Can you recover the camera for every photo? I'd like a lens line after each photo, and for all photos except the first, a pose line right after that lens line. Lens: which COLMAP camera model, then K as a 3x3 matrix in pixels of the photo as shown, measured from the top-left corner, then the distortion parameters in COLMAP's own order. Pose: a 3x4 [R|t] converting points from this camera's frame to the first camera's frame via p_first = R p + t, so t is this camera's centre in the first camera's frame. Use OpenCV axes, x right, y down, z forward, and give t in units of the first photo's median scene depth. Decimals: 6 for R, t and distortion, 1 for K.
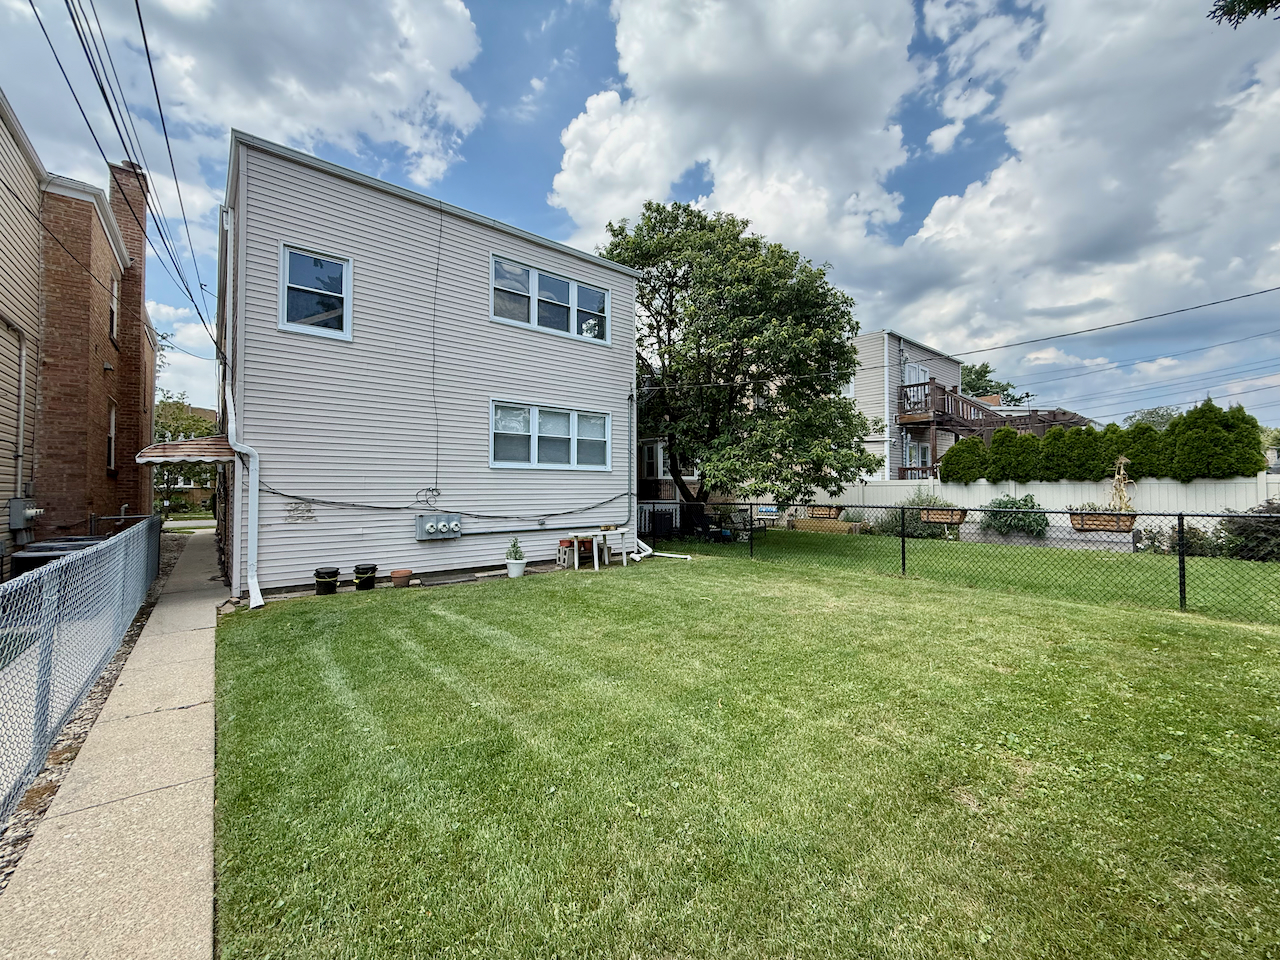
lens RADIAL K [[508.8, 0, 637.9], [0, 508.8, 479.8], [0, 0, 1]] dist [-0.002276, 0.000233]
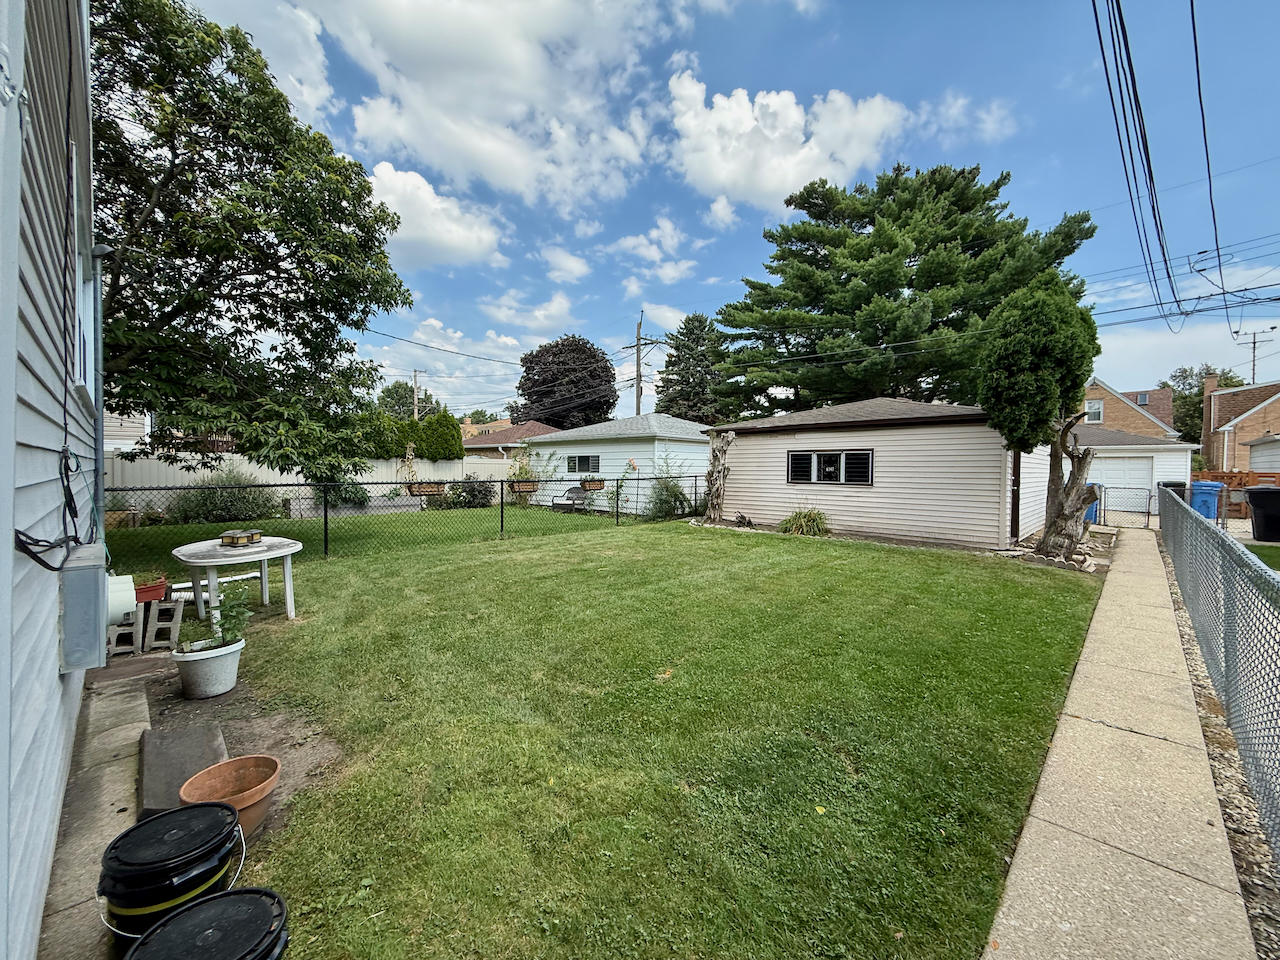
lens RADIAL K [[508.8, 0, 637.9], [0, 508.8, 479.8], [0, 0, 1]] dist [-0.002276, 0.000233]
pose [[-0.109049, -0.019015, 0.993855, -0.519110], [-0.028068, 0.999477, 0.016043, 0.019052], [-0.993640, -0.026147, -0.109525, 0.589900]]
